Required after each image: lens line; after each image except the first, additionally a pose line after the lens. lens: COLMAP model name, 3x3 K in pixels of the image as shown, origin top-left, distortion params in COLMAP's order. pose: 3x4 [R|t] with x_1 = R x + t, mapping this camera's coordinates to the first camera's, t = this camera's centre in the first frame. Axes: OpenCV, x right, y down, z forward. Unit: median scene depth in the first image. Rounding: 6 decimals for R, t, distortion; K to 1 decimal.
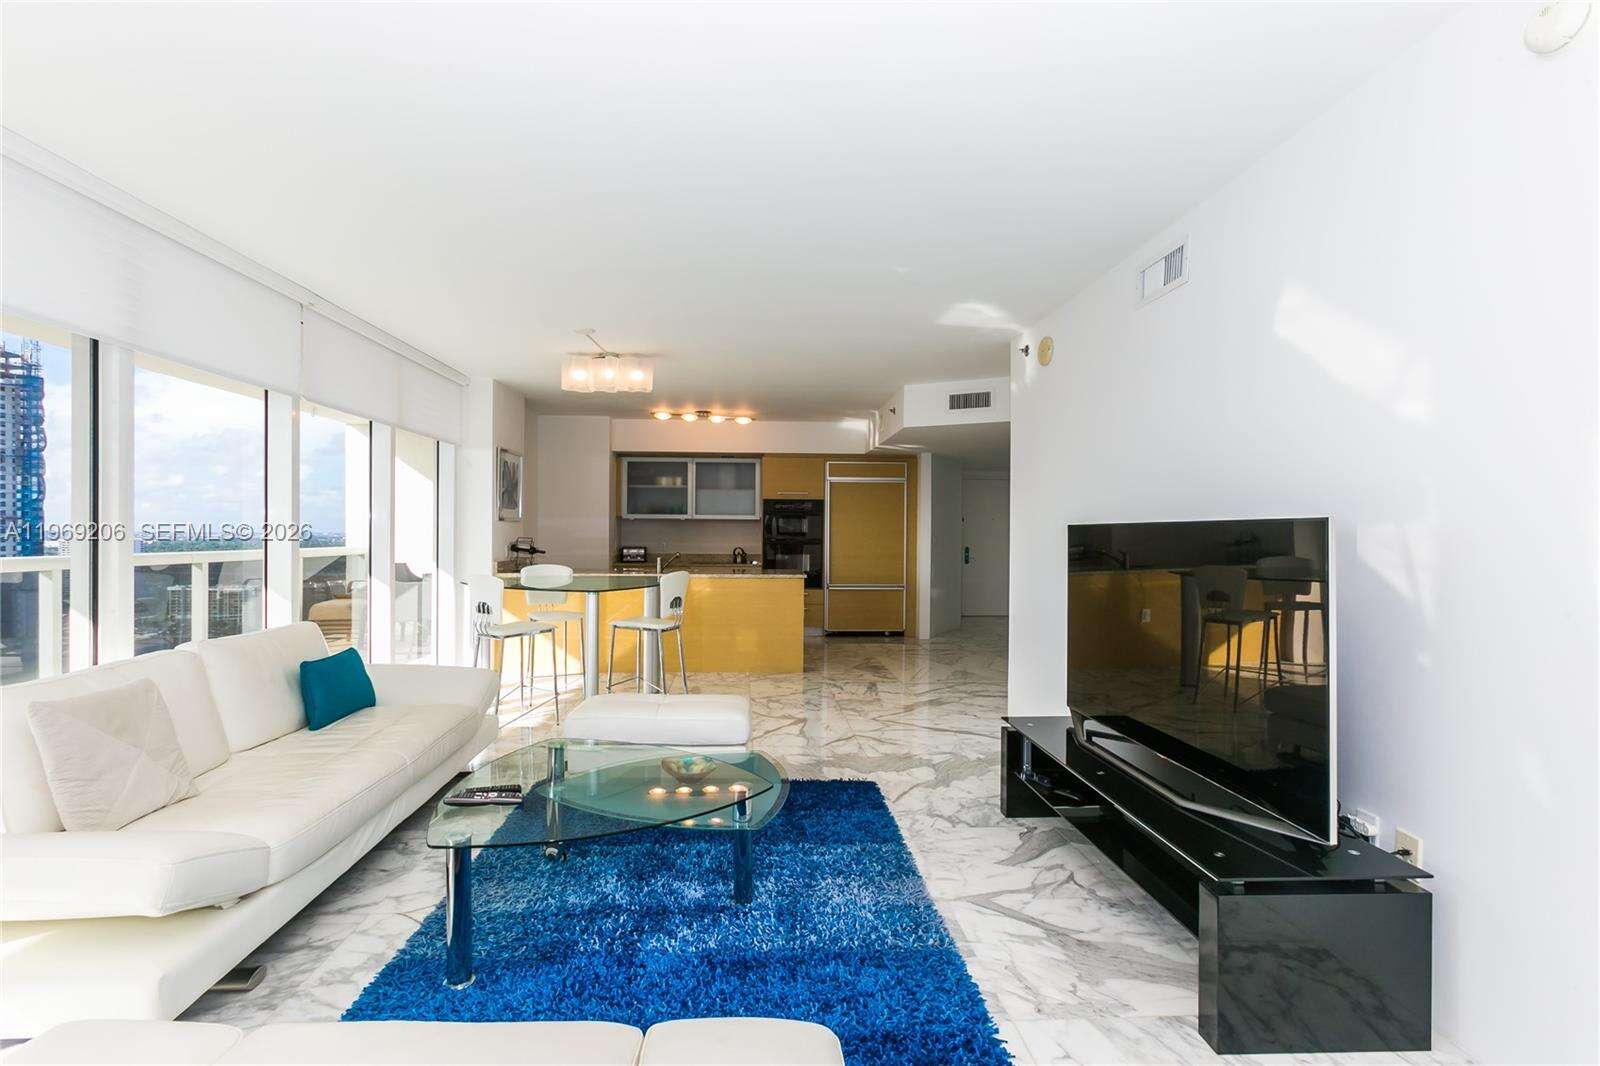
lens RADIAL K [[765.2, 0, 801.8], [0, 765.2, 530.7], [0, 0, 1]] dist [0.003333, 0.000337]
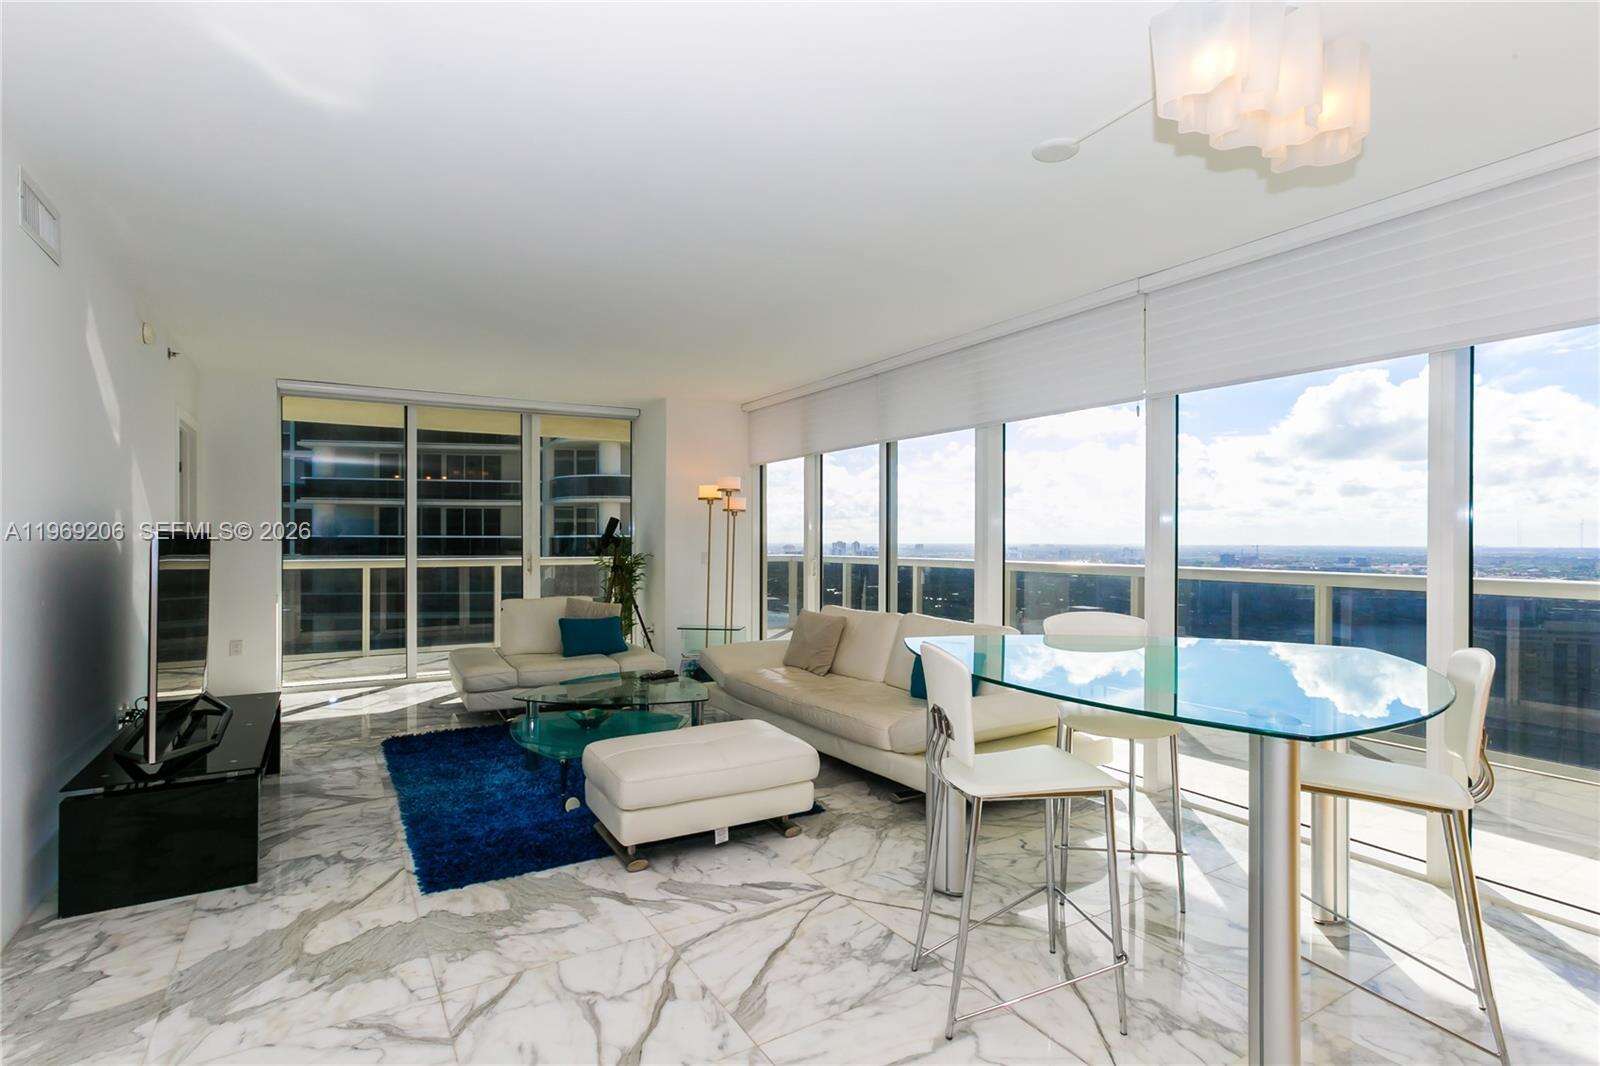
lens RADIAL K [[765.2, 0, 798.2], [0, 765.2, 537.0], [0, 0, 1]] dist [0.003333, 0.000337]
pose [[-0.885023, -0.011396, -0.465407, 0.138391], [-0.009432, 0.999934, -0.006550, 0.001538], [0.465451, -0.001407, -0.885073, 2.026059]]
